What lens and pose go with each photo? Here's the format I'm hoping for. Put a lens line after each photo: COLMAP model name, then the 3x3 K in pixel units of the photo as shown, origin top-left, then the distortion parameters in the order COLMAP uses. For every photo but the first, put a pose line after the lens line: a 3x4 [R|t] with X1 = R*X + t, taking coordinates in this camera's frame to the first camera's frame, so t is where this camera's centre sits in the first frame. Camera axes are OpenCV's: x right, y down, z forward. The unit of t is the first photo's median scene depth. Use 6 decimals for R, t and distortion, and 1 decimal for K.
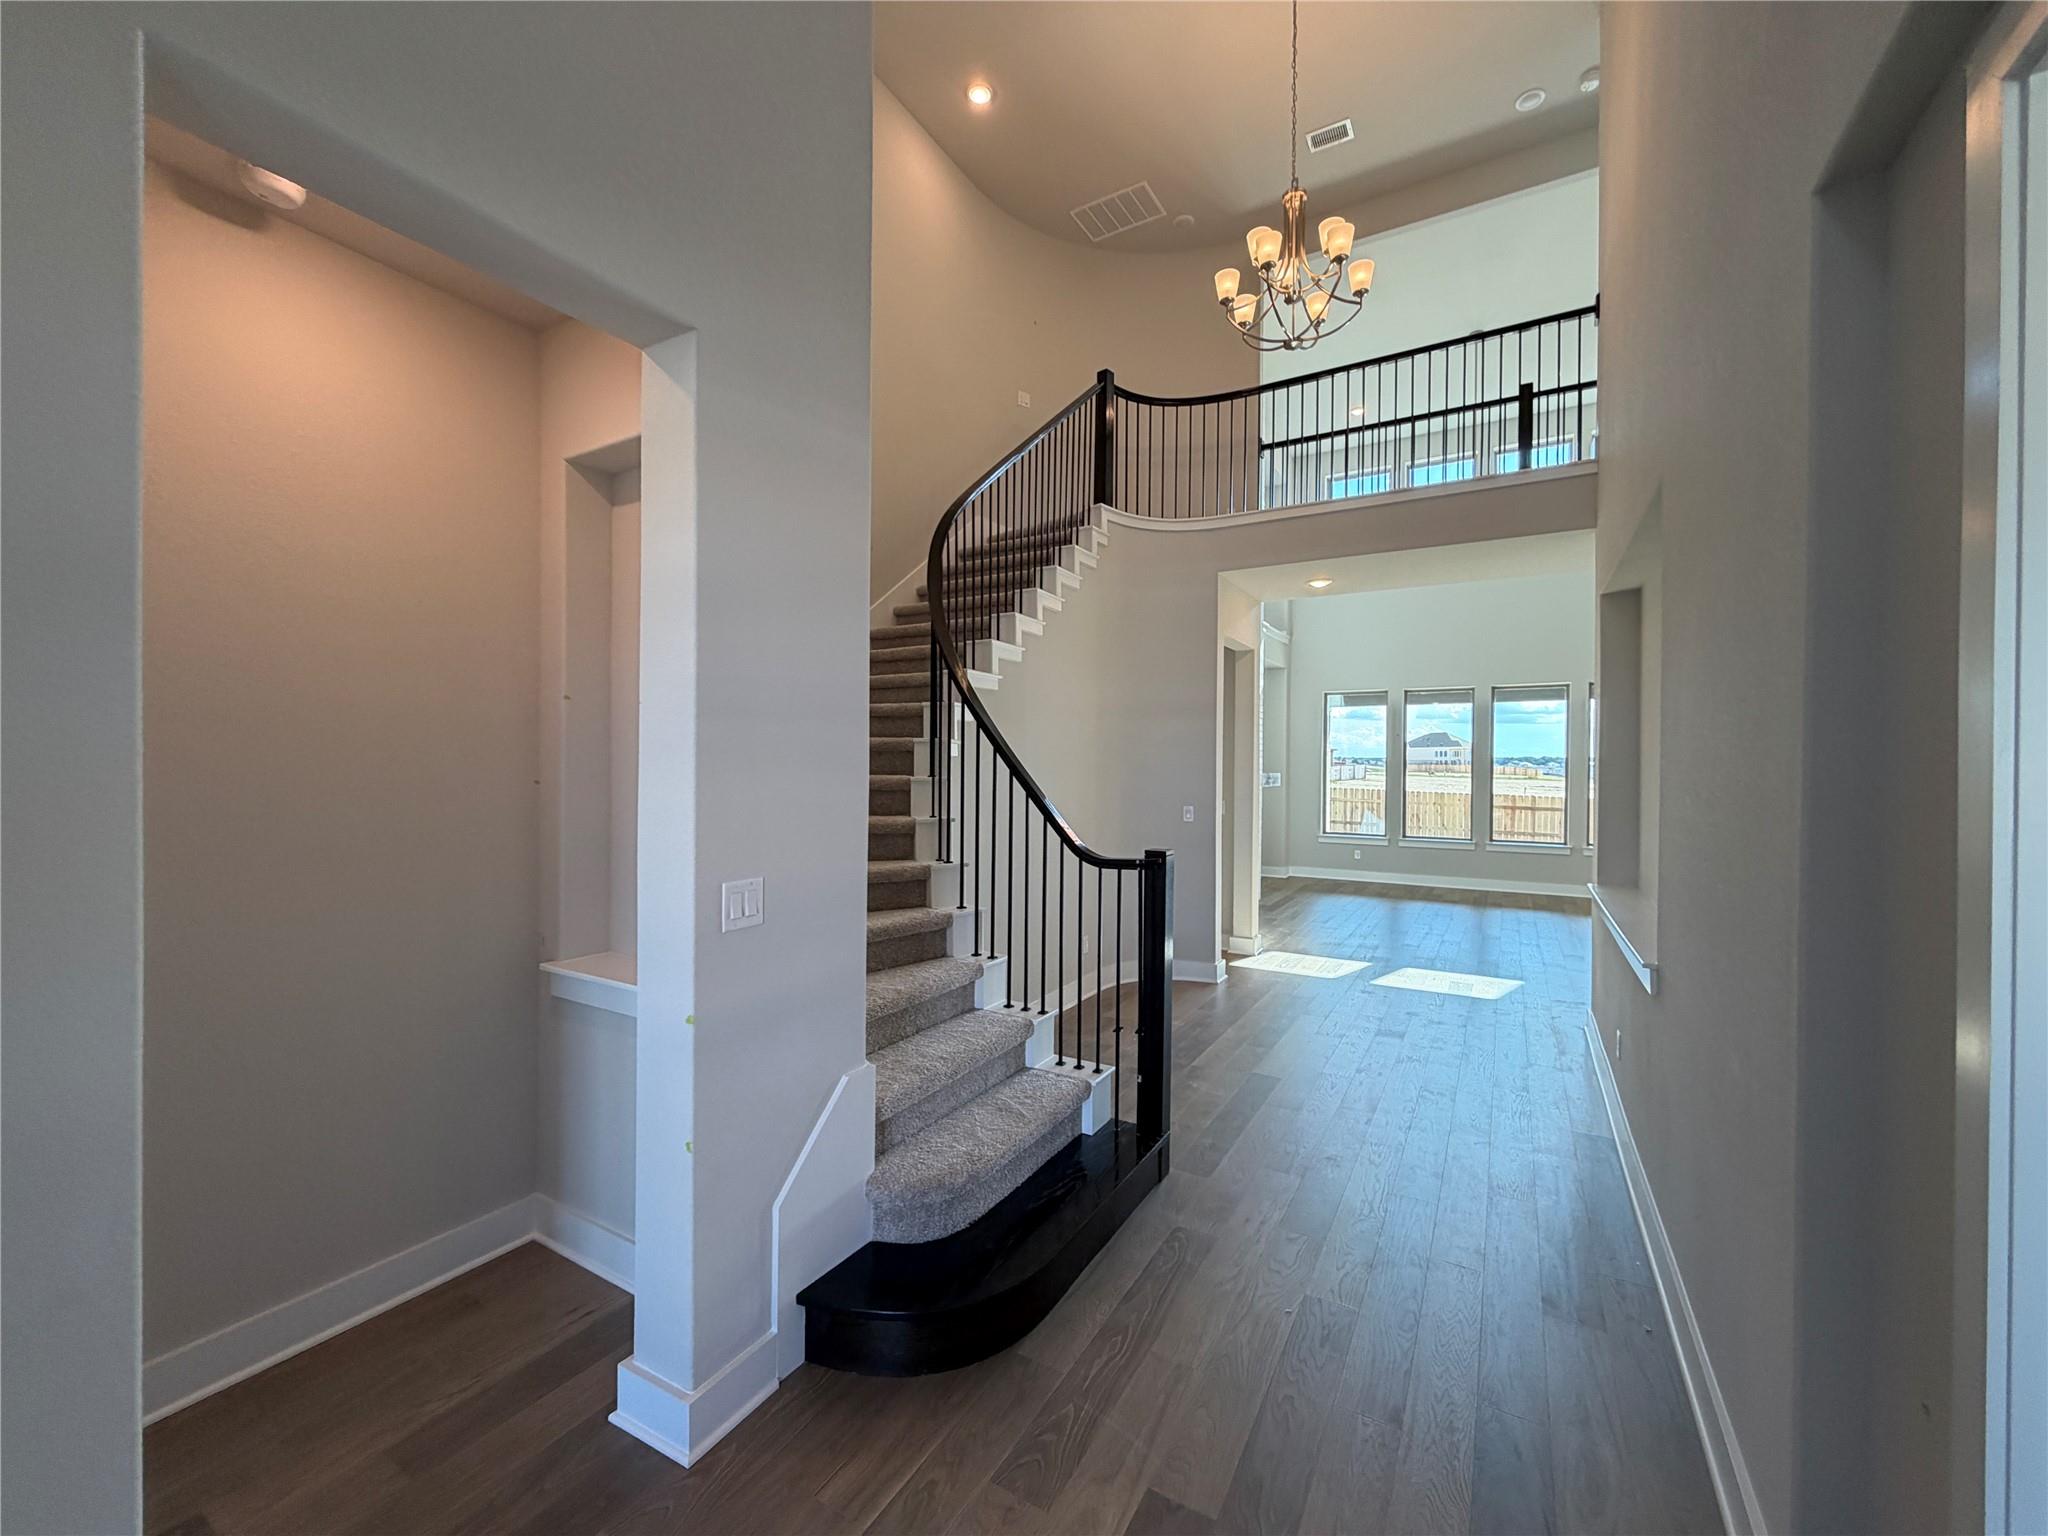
lens RADIAL K [[817.5, 0, 1023.9], [0, 817.5, 769.7], [0, 0, 1]] dist [-0.000598, -0.000520]
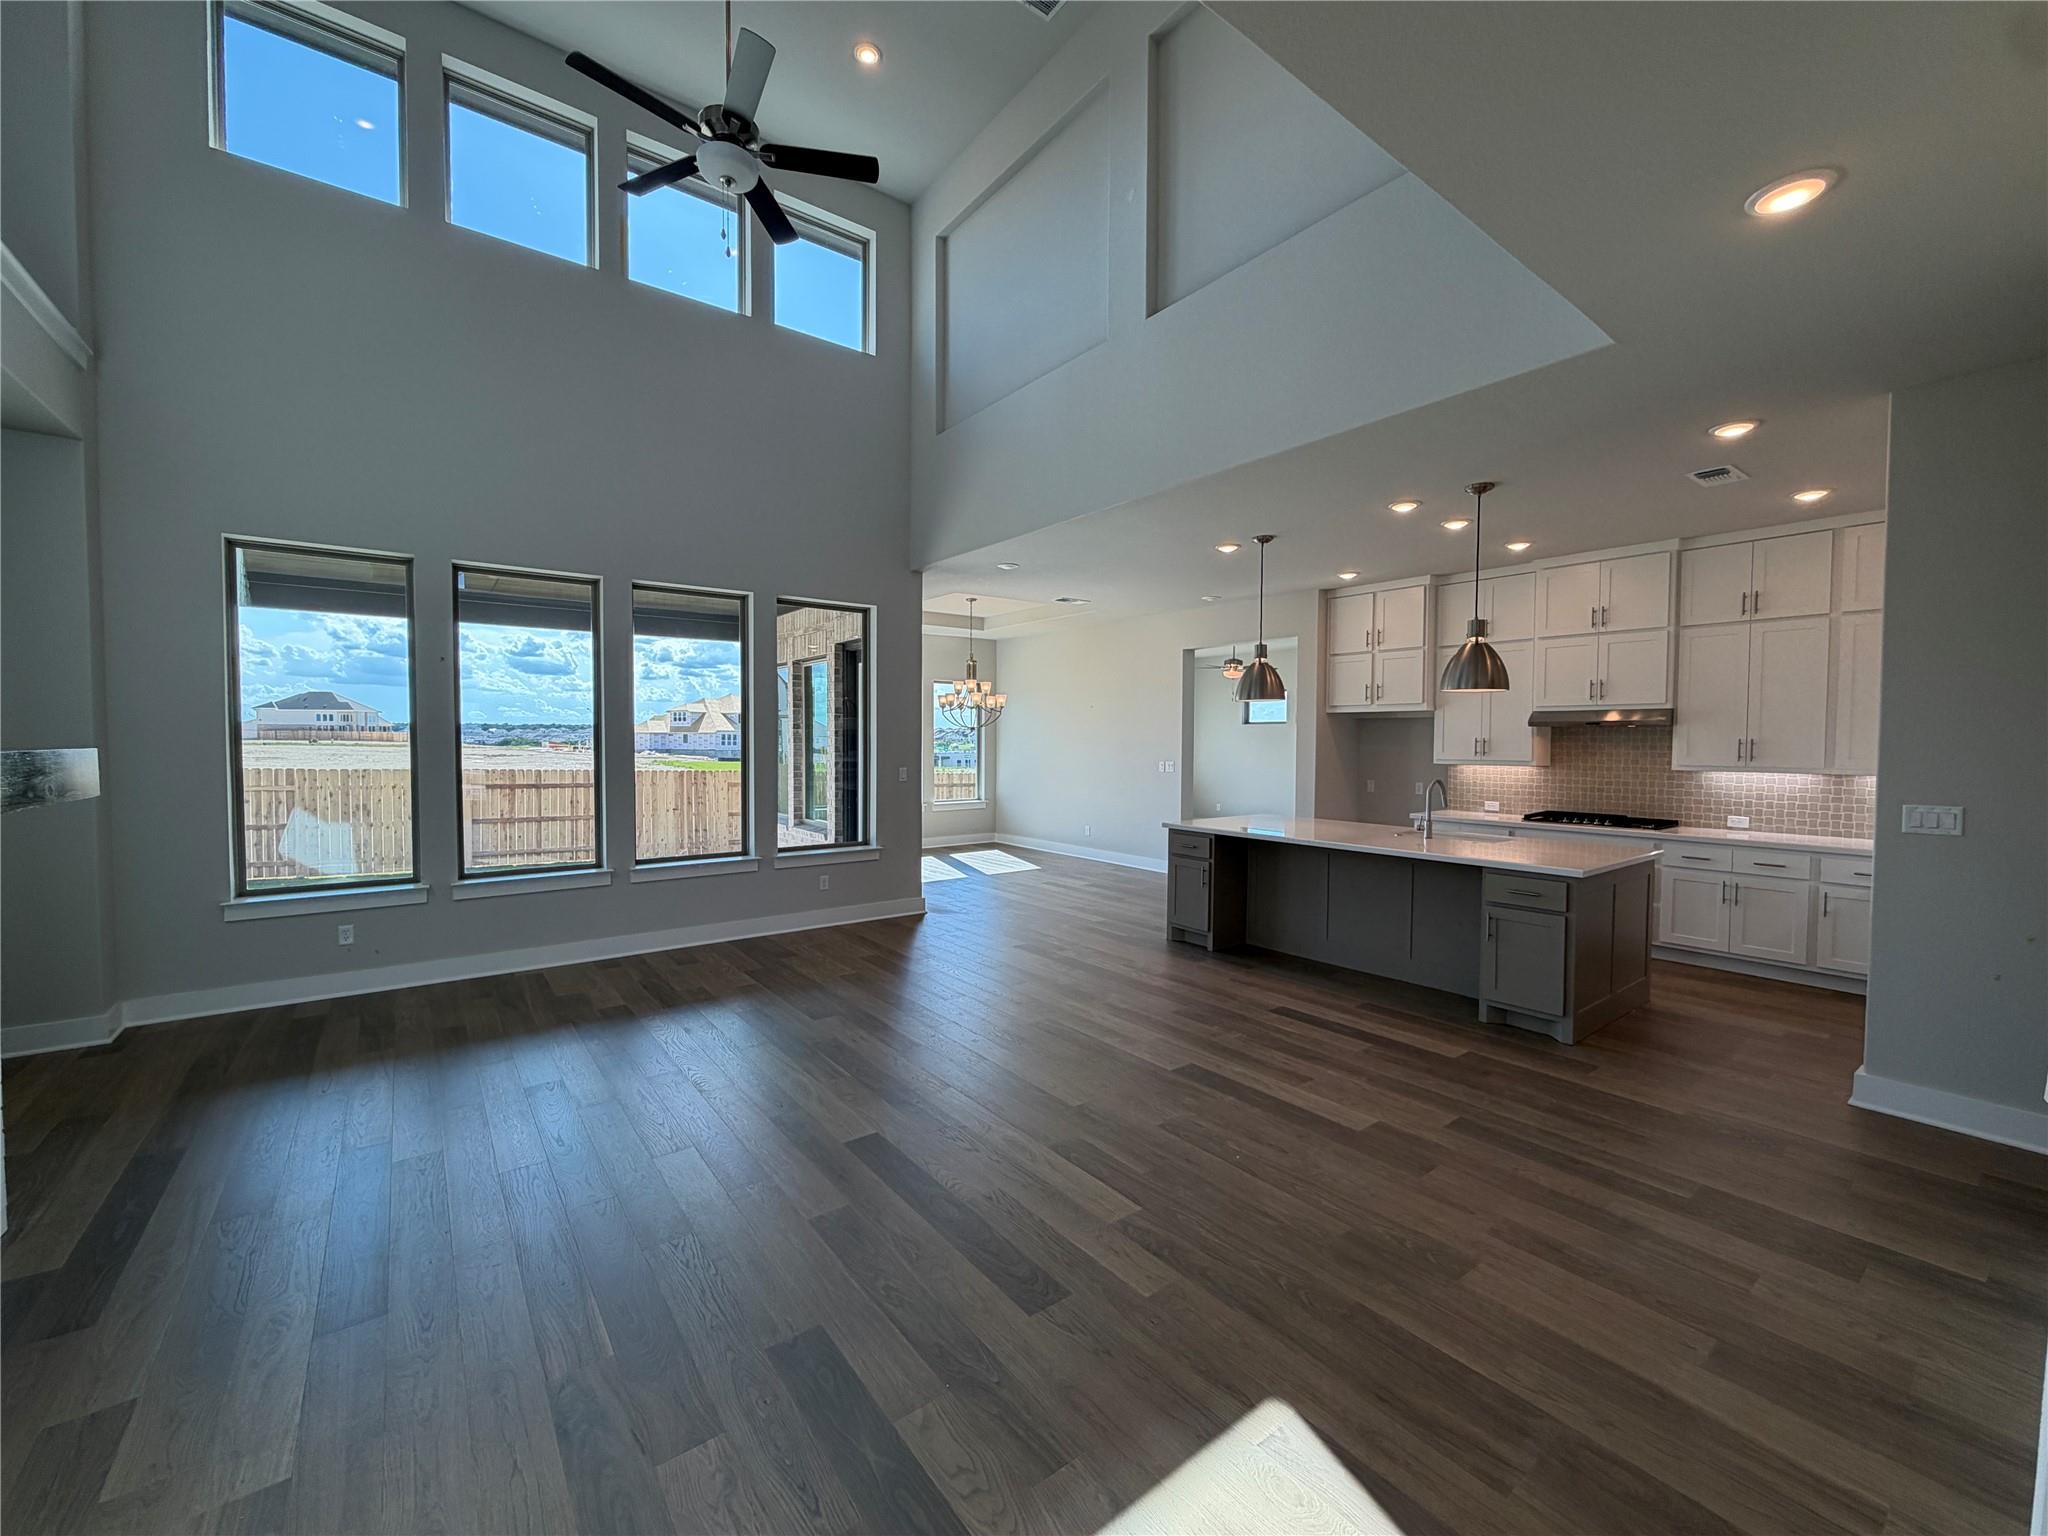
lens RADIAL K [[817.5, 0, 1020.2], [0, 817.5, 769.8], [0, 0, 1]] dist [-0.000598, -0.000520]
pose [[0.379030, -0.035996, 0.924684, 0.051501], [-0.001377, 0.999220, 0.039462, 0.000648], [-0.925383, -0.016231, 0.378685, 0.181226]]
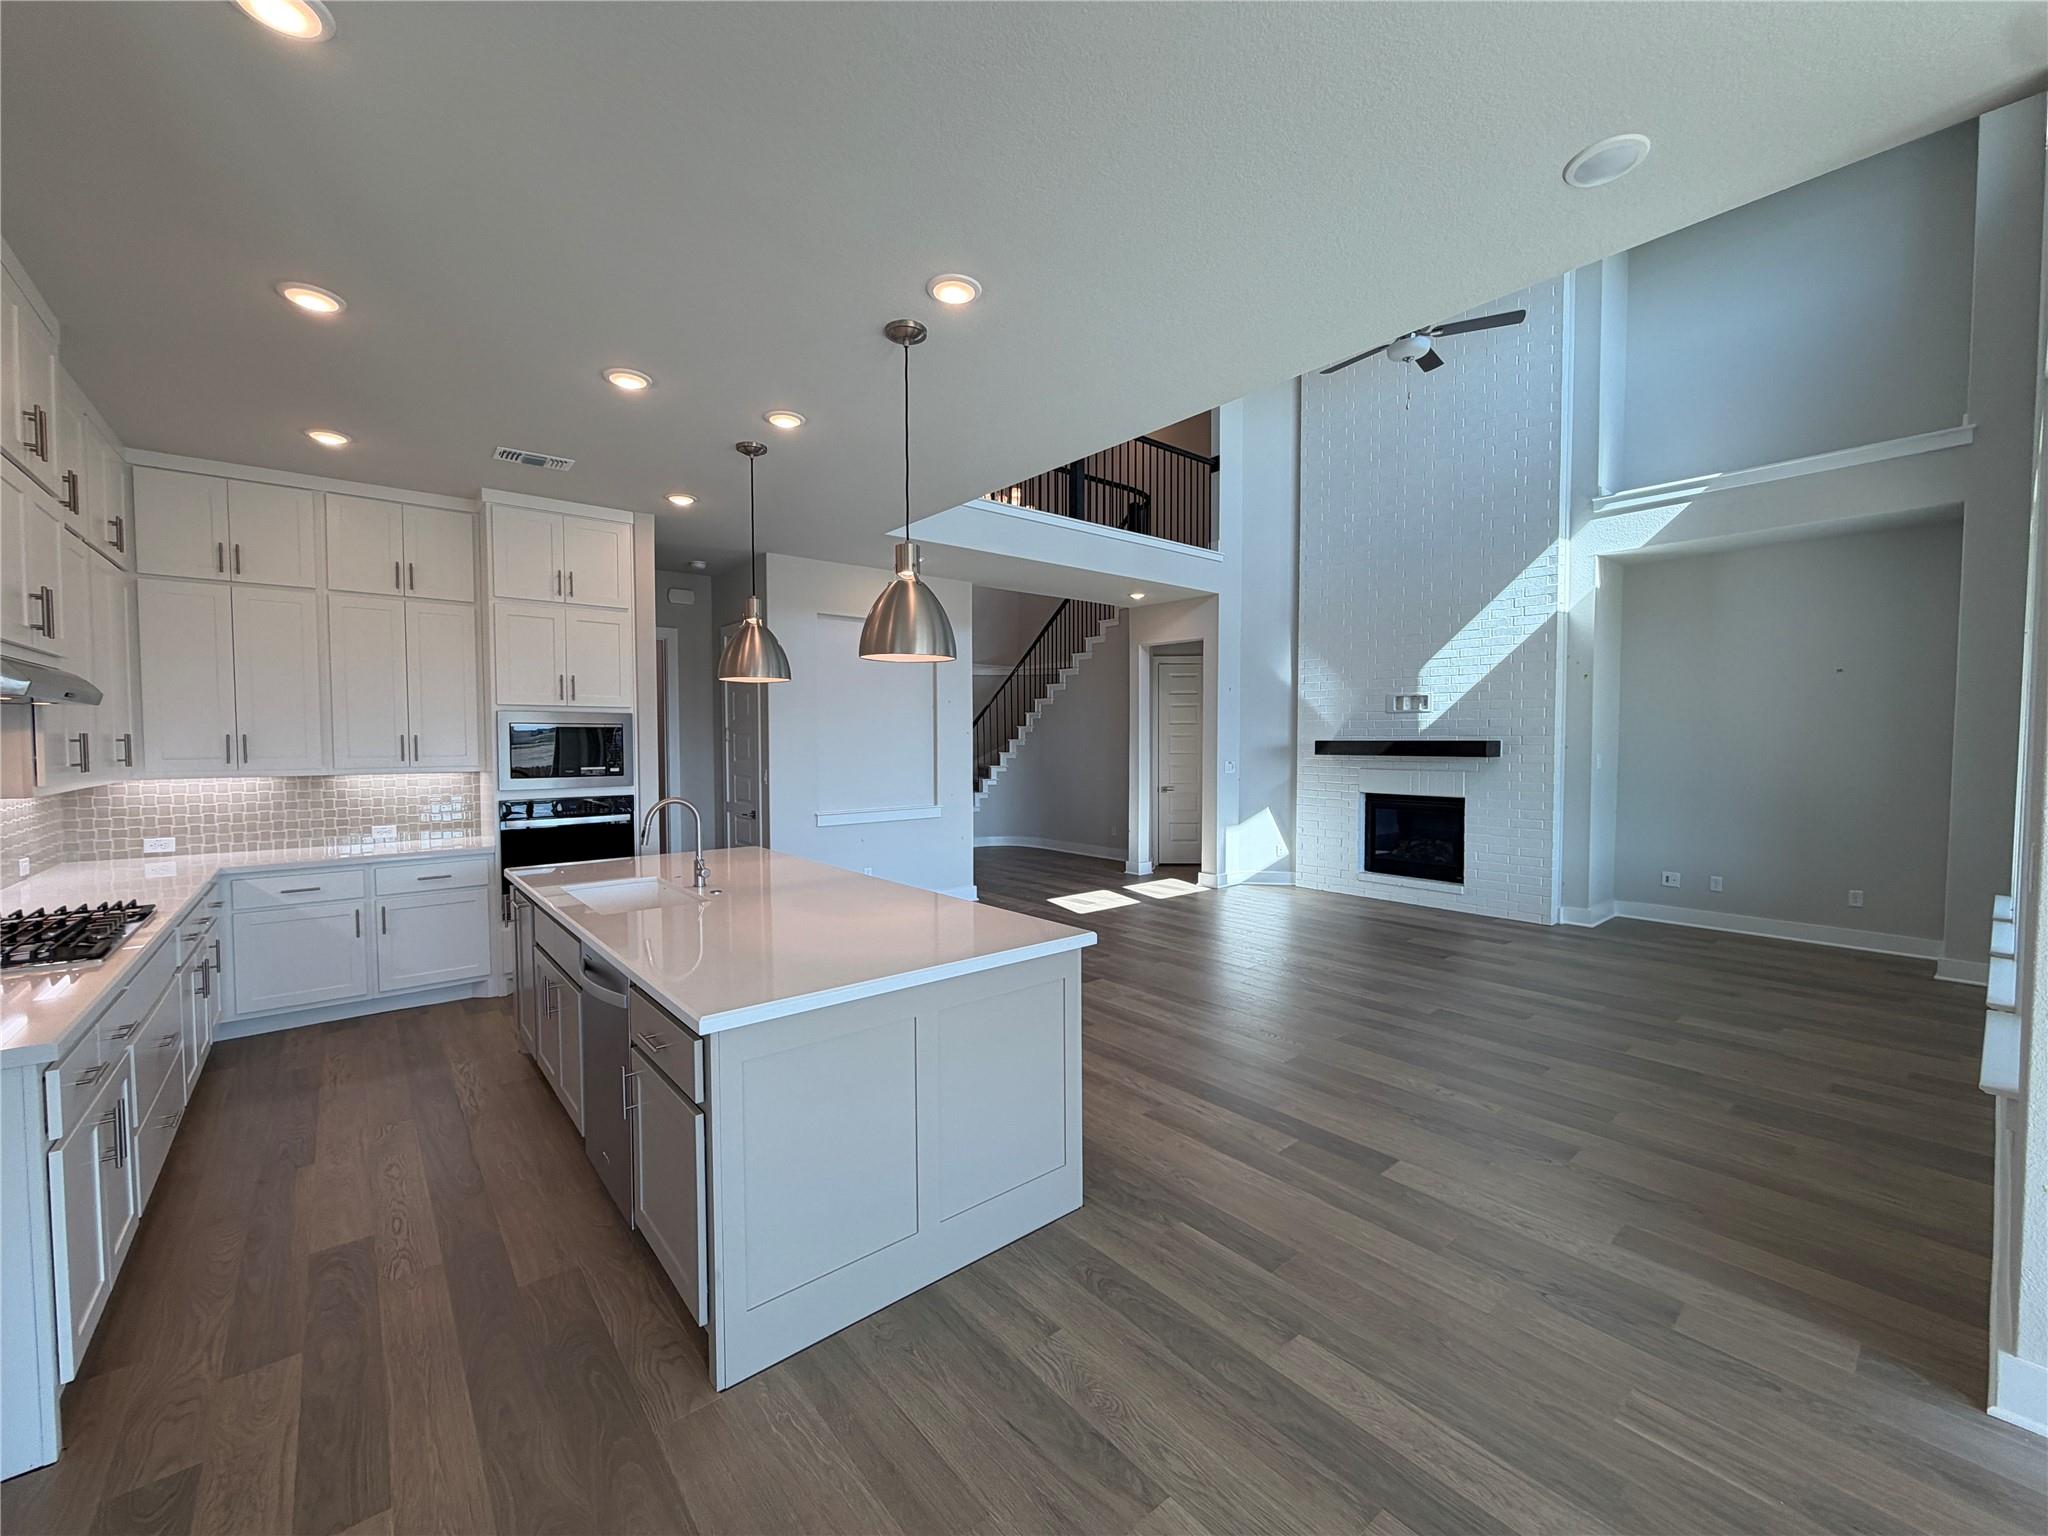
lens RADIAL K [[817.5, 0, 1018.7], [0, 817.5, 772.5], [0, 0, 1]] dist [-0.000598, -0.000520]
pose [[-0.338550, 0.038189, -0.940173, 0.330628], [-0.001344, 0.999155, 0.041068, 0.001334], [0.940947, 0.015168, -0.338213, 0.245324]]
